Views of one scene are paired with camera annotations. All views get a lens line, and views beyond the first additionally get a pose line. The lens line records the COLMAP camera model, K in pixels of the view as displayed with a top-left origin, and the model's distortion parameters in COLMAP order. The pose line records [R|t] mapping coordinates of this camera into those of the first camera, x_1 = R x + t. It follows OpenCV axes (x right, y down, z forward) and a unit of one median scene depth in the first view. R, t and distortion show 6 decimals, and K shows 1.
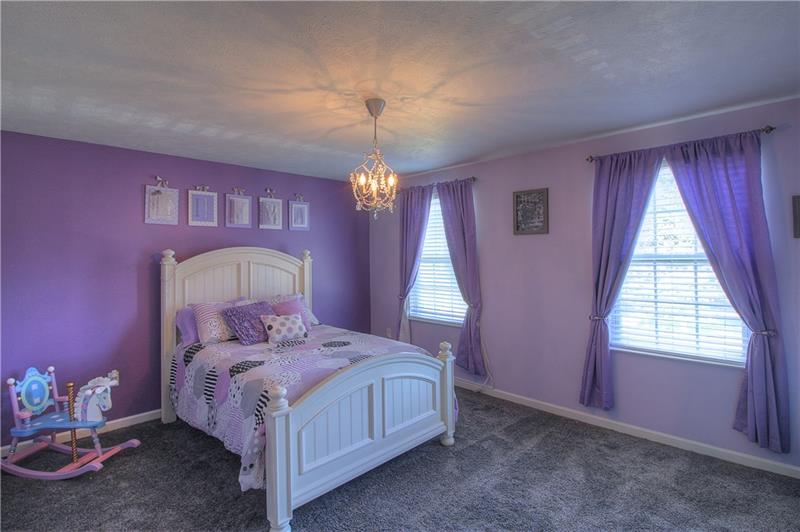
lens RADIAL K [[368.8, 0, 401.4], [0, 368.8, 263.4], [0, 0, 1]] dist [0.002480, -0.006880]
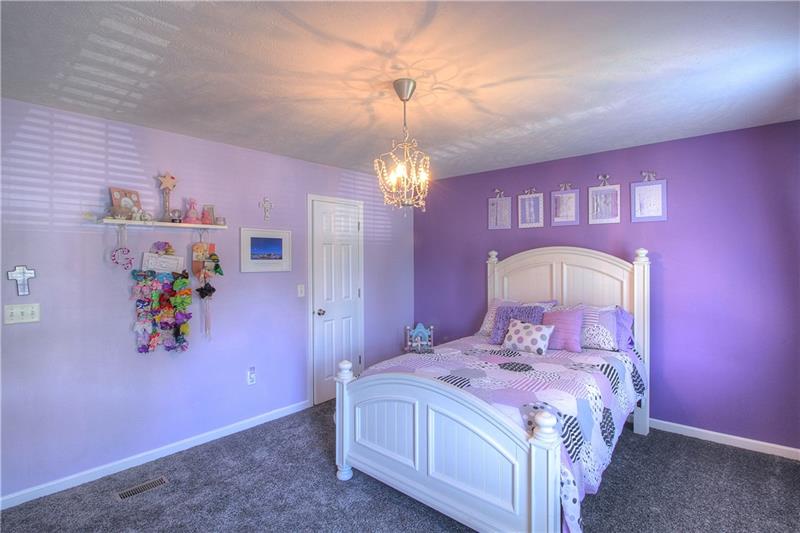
lens RADIAL K [[373.6, 0, 400.0], [0, 373.6, 266.5], [0, 0, 1]] dist [0.001579, -0.006845]
pose [[0.116918, 0.032344, -0.992615, 0.517547], [-0.018753, 0.999363, 0.030355, -0.017519], [0.992965, 0.015066, 0.117450, 0.558904]]
